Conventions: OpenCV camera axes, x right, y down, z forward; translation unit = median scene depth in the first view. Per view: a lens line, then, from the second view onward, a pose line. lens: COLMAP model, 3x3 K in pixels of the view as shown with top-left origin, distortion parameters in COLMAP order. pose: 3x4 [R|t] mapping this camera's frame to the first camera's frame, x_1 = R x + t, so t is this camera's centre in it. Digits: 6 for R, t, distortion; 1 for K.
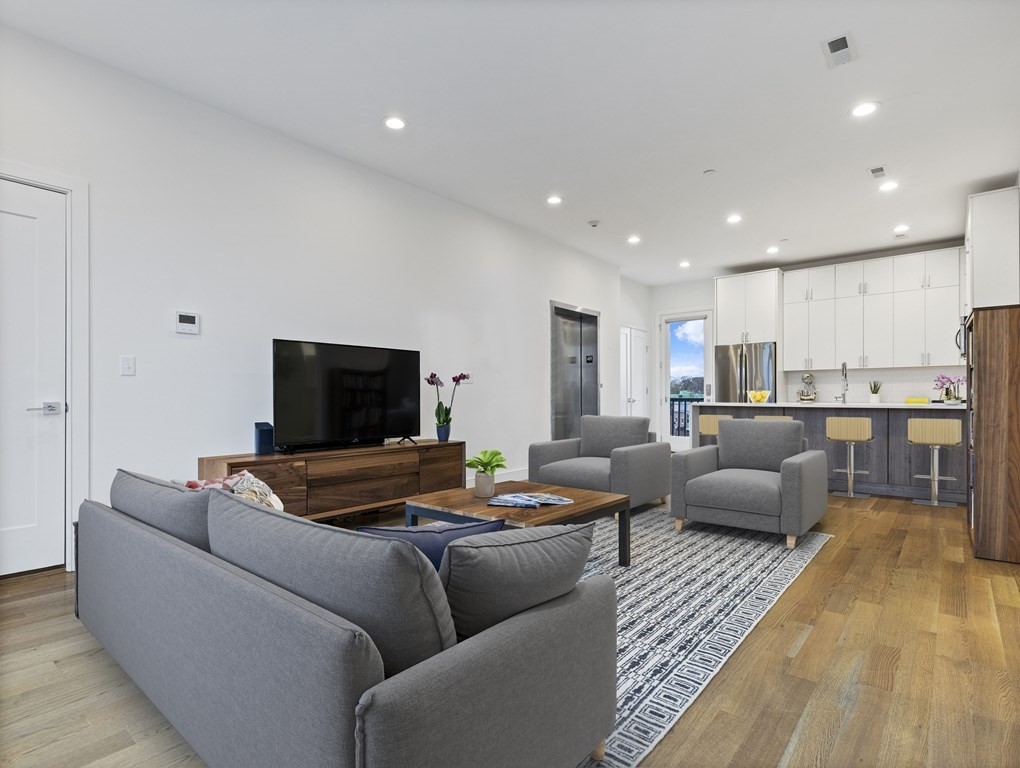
lens RADIAL K [[523.6, 0, 510.5], [0, 523.6, 399.7], [0, 0, 1]] dist [0.000560, 0.000036]
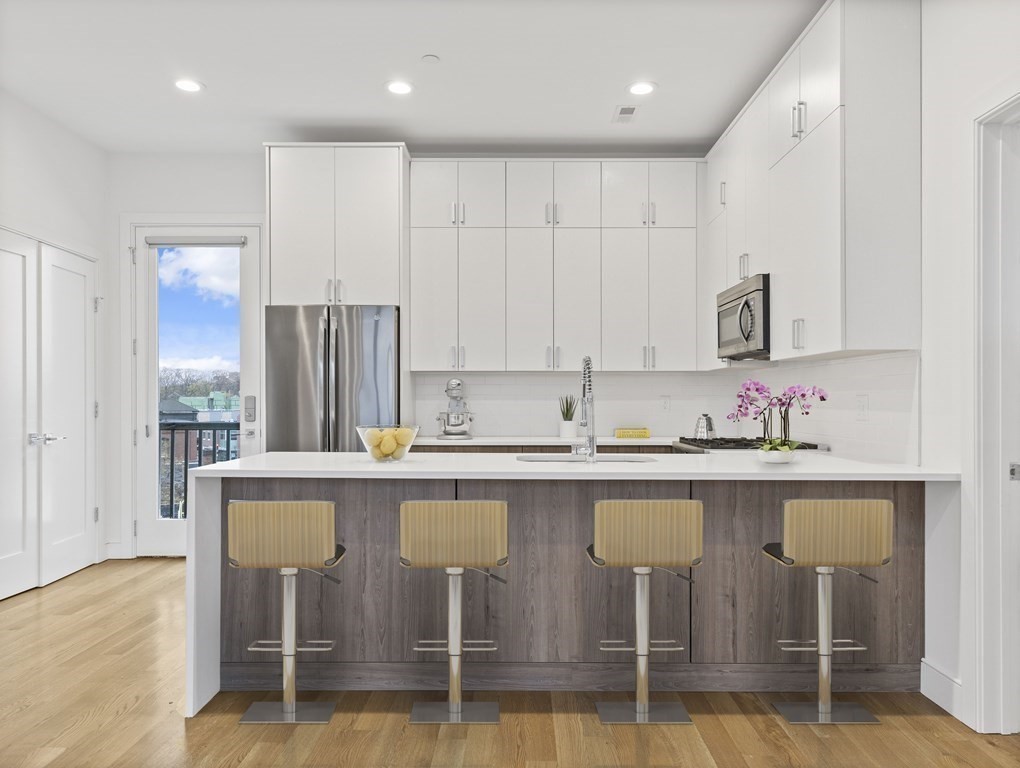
lens RADIAL K [[747.6, 0, 510.7], [0, 747.6, 404.0], [0, 0, 1]] dist [0.005707, 0.002139]
pose [[0.768026, -0.000108, 0.640418, 0.166571], [0.000910, 0.999999, -0.000923, -0.025295], [-0.640418, 0.001292, 0.768026, 0.438468]]
